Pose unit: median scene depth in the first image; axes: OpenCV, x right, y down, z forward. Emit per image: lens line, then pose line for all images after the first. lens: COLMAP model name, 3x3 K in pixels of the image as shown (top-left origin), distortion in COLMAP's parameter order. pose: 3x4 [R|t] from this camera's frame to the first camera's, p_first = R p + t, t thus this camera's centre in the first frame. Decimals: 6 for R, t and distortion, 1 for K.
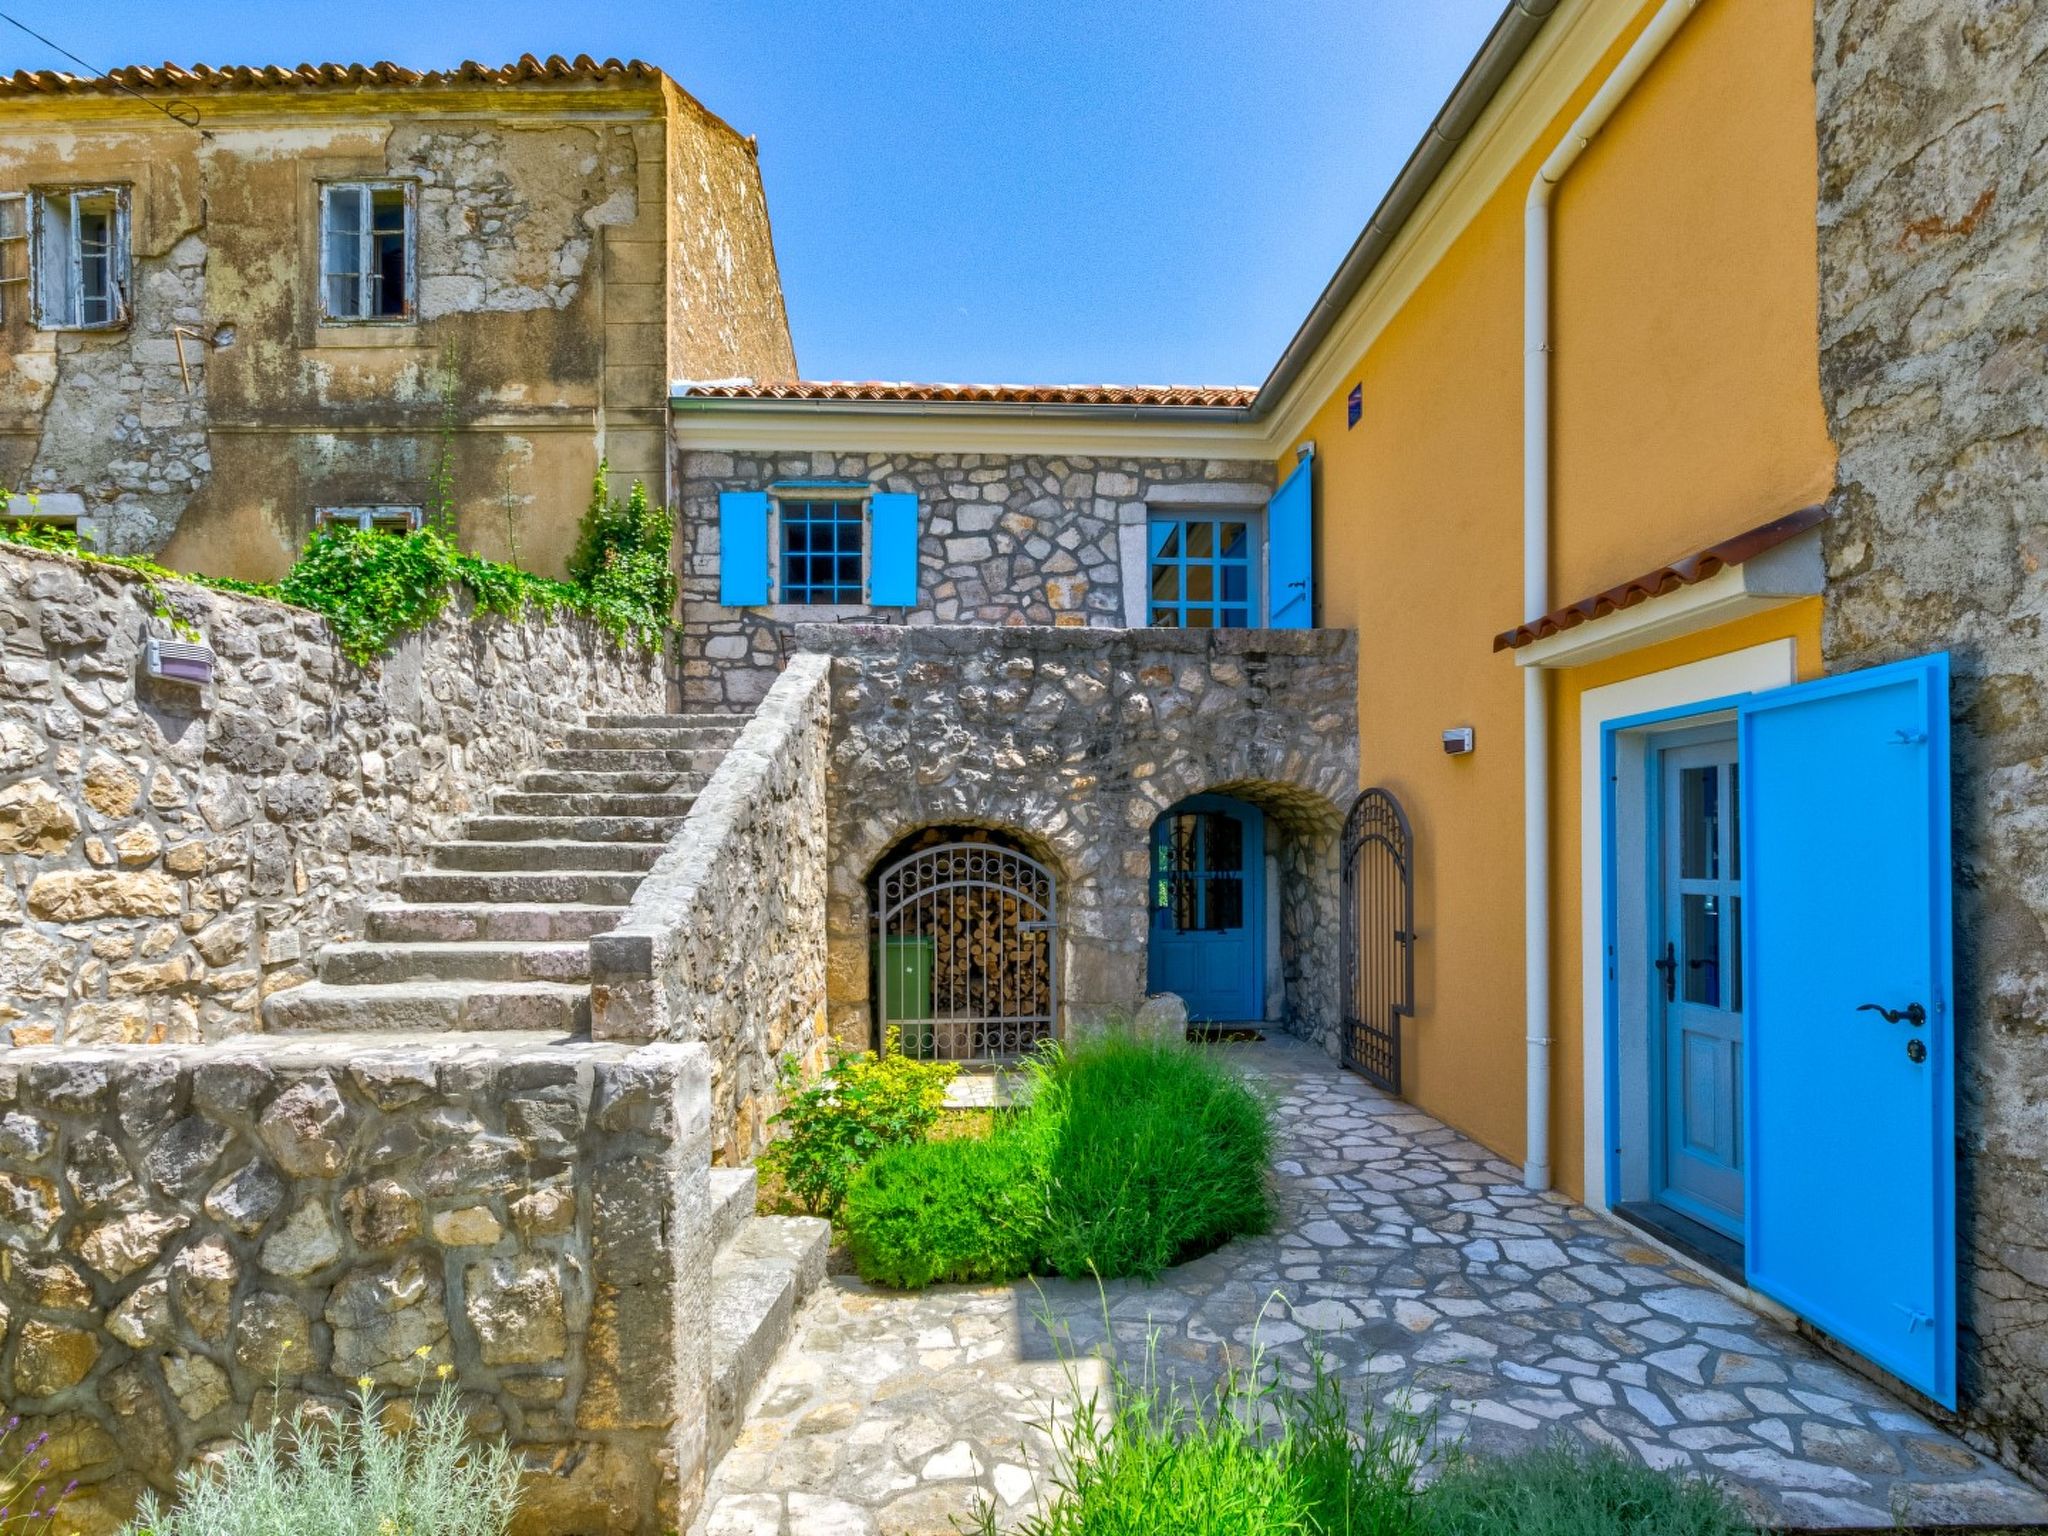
lens RADIAL K [[1006.3, 0, 1030.2], [0, 1006.3, 789.3], [0, 0, 1]] dist [0.002075, -0.002155]
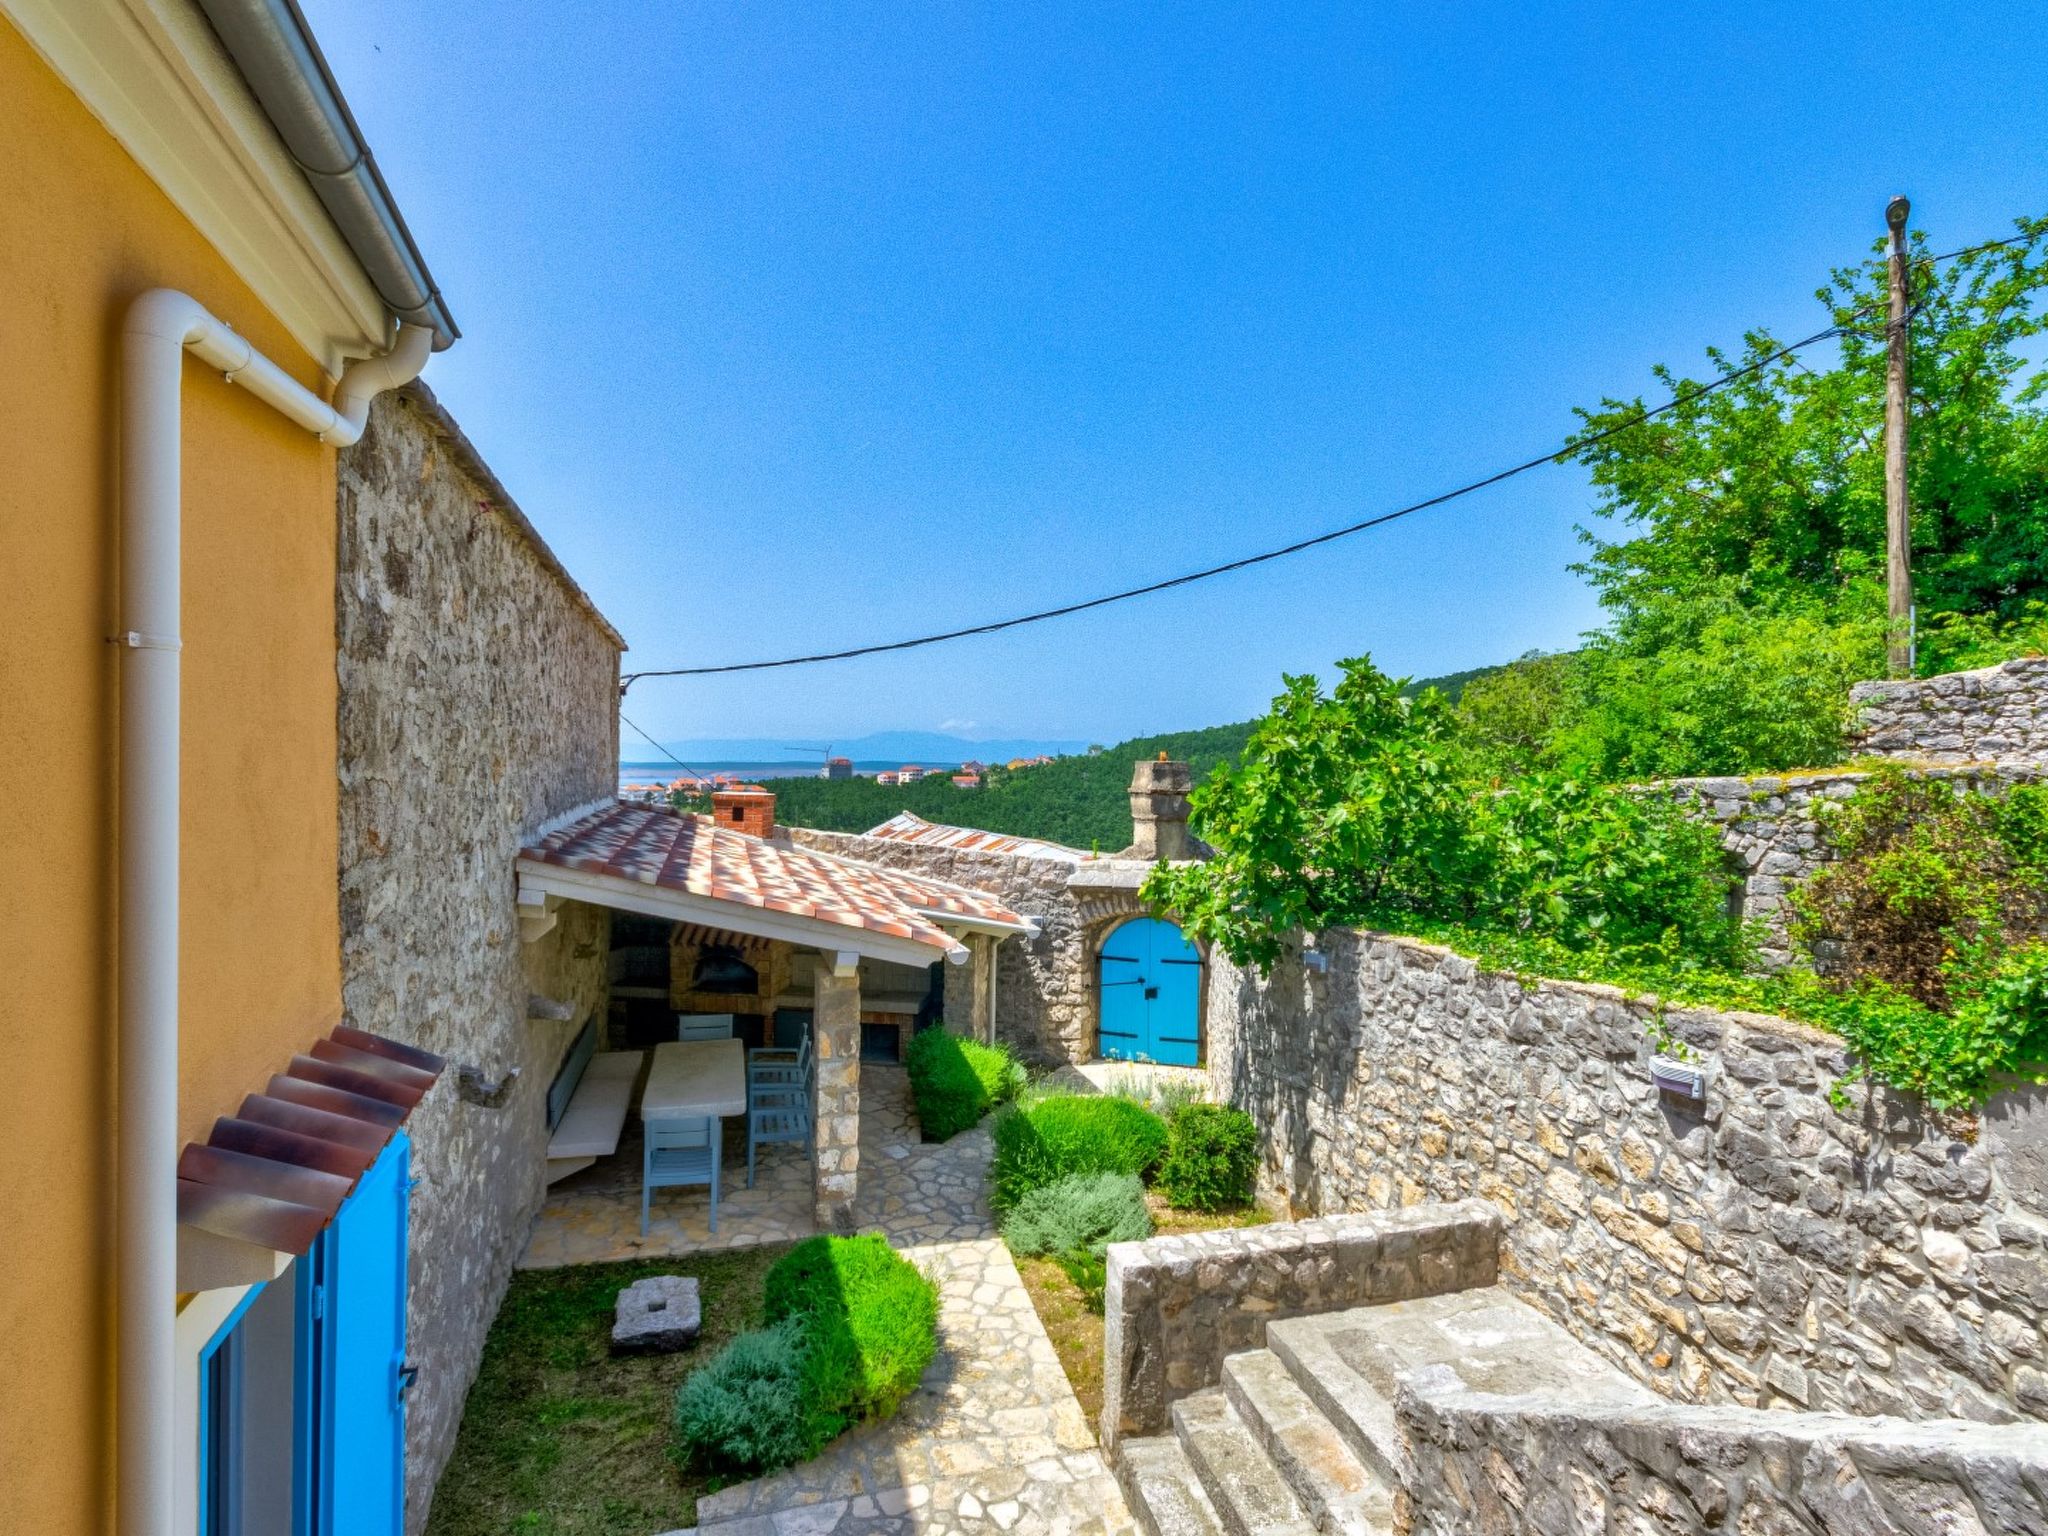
lens RADIAL K [[1006.3, 0, 1029.7], [0, 1006.3, 782.0], [0, 0, 1]] dist [0.002075, -0.002155]
pose [[-0.956769, -0.015131, -0.290454, 0.280032], [-0.009563, 0.999742, -0.020582, -0.413373], [0.290690, -0.016914, -0.956668, 1.770920]]
